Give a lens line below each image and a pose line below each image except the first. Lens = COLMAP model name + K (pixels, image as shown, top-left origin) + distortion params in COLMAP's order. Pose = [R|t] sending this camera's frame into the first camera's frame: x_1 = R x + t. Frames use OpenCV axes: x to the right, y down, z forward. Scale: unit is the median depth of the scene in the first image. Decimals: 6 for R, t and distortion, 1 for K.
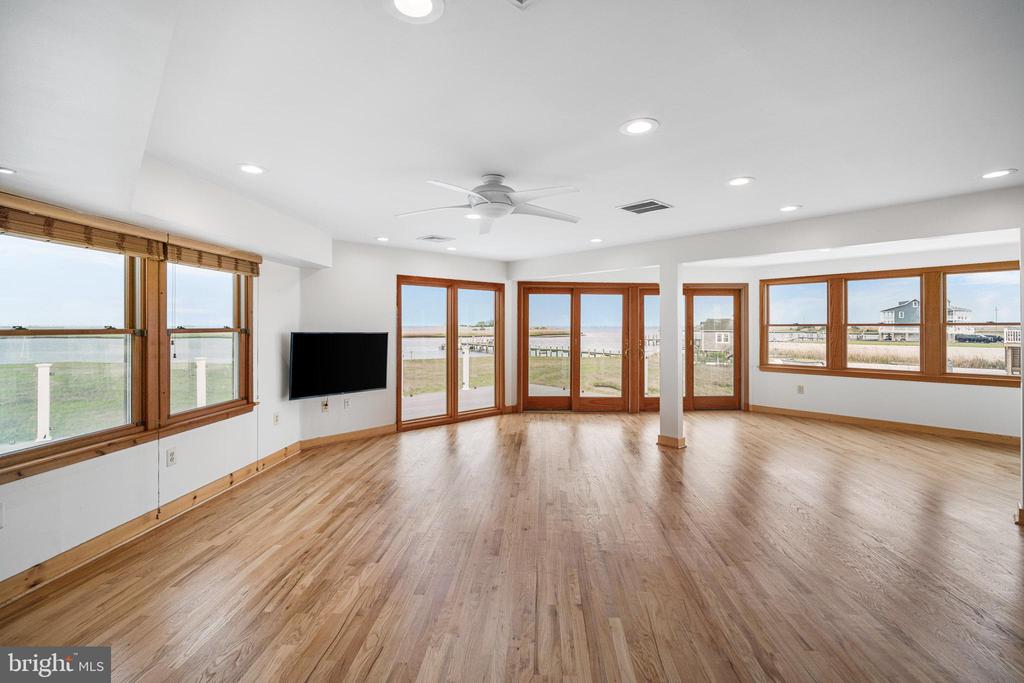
lens RADIAL K [[452.8, 0, 511.9], [0, 452.8, 326.6], [0, 0, 1]] dist [-0.004165, 0.000972]
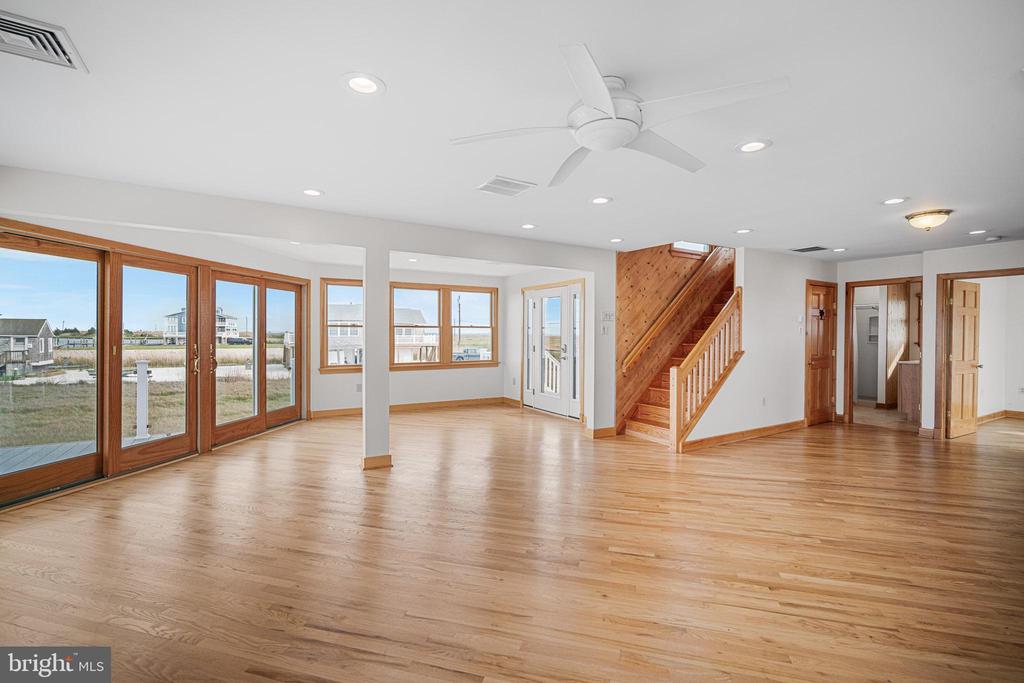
lens RADIAL K [[452.8, 0, 510.1], [0, 452.8, 338.1], [0, 0, 1]] dist [-0.004165, 0.000972]
pose [[0.198504, -0.009439, 0.980055, -0.371878], [-0.004923, 0.999931, 0.010628, 0.013361], [-0.980088, -0.006935, 0.198444, 0.525688]]
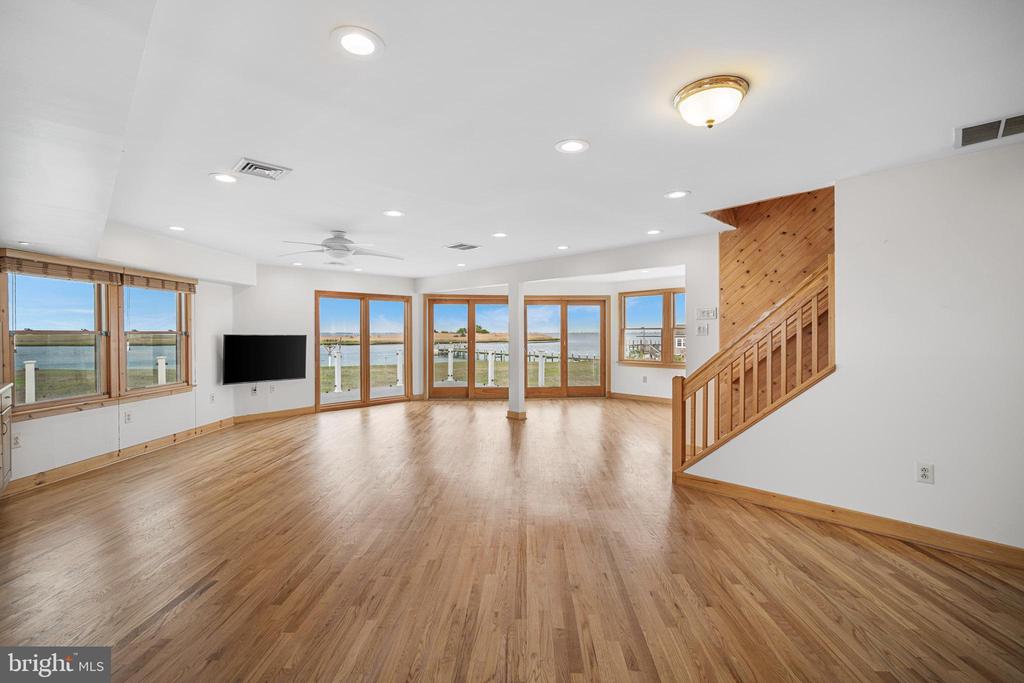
lens RADIAL K [[452.8, 0, 513.2], [0, 452.8, 337.5], [0, 0, 1]] dist [-0.004165, 0.000972]
pose [[0.999434, -0.003473, 0.033453, 0.265608], [0.003141, 0.999945, 0.009970, 0.008694], [-0.033485, -0.009859, 0.999391, -0.300958]]
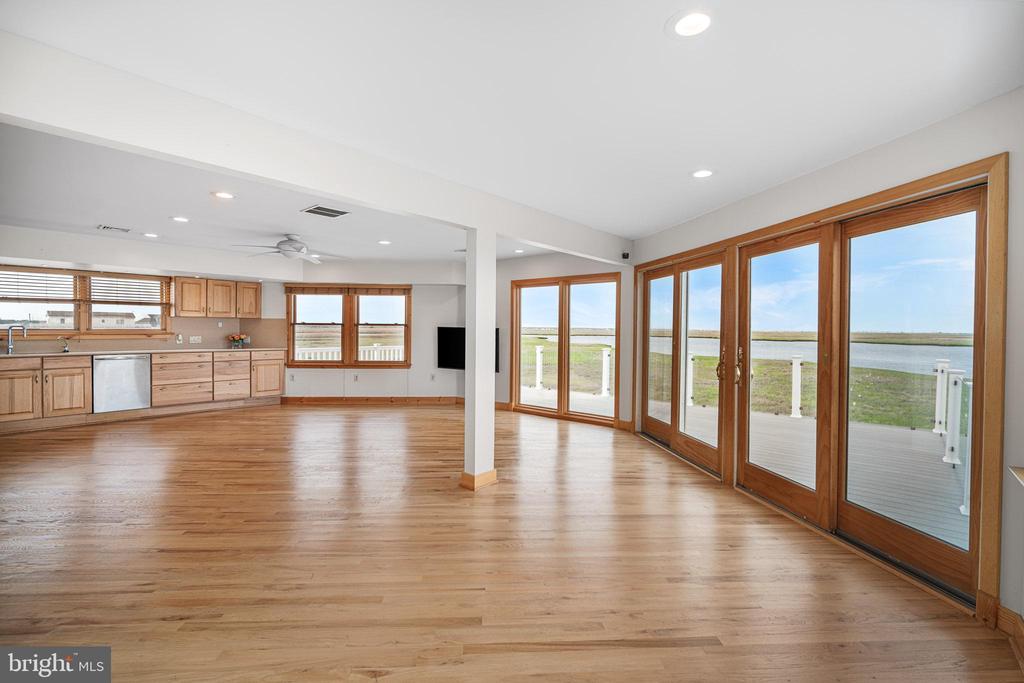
lens RADIAL K [[452.8, 0, 506.5], [0, 452.8, 334.7], [0, 0, 1]] dist [-0.004165, 0.000972]
pose [[0.111129, 0.015230, -0.993689, 0.950298], [-0.007614, 0.999866, 0.014473, 0.012720], [0.993777, 0.005958, 0.111230, 0.858704]]
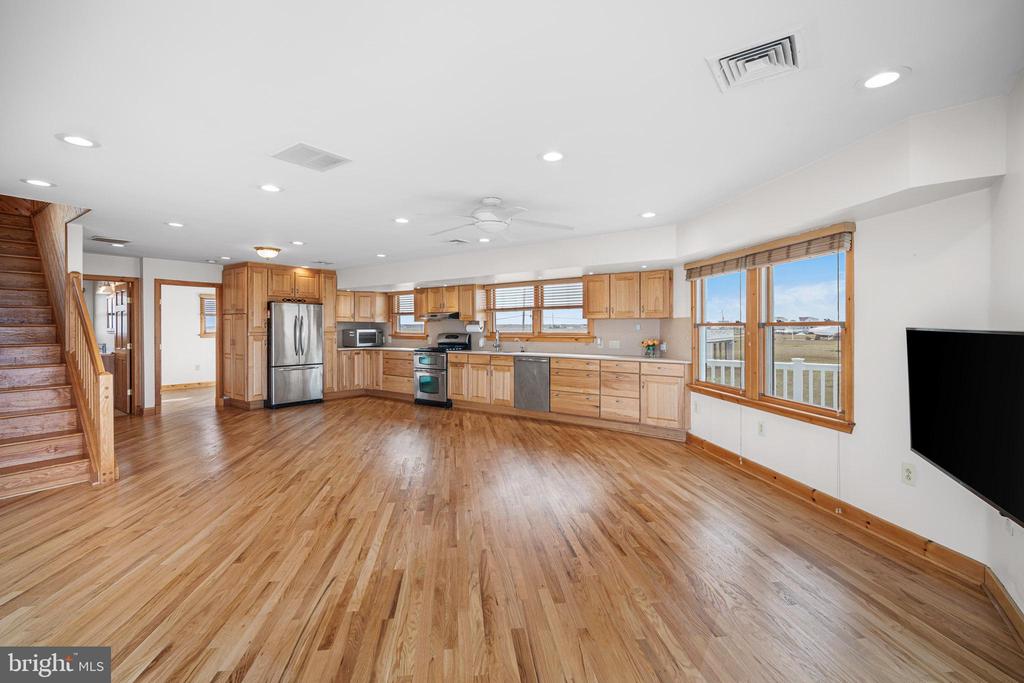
lens RADIAL K [[452.8, 0, 513.8], [0, 452.8, 331.4], [0, 0, 1]] dist [-0.004165, 0.000972]
pose [[-0.979623, 0.003300, -0.200817, 0.077675], [0.001835, 0.999970, 0.007484, 0.010716], [0.200835, 0.006963, -0.979600, 1.162925]]
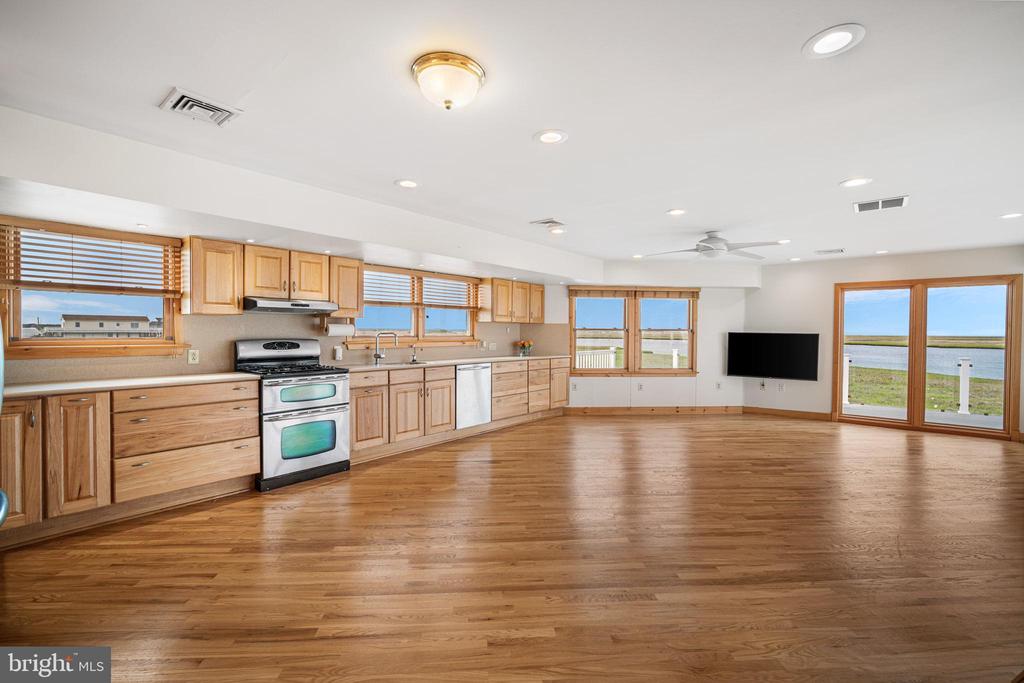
lens RADIAL K [[452.8, 0, 513.4], [0, 452.8, 337.0], [0, 0, 1]] dist [-0.004165, 0.000972]
pose [[0.145882, 0.013882, -0.989205, 0.760360], [-0.006729, 0.999892, 0.013039, 0.011672], [0.989279, 0.004754, 0.145959, 0.035192]]
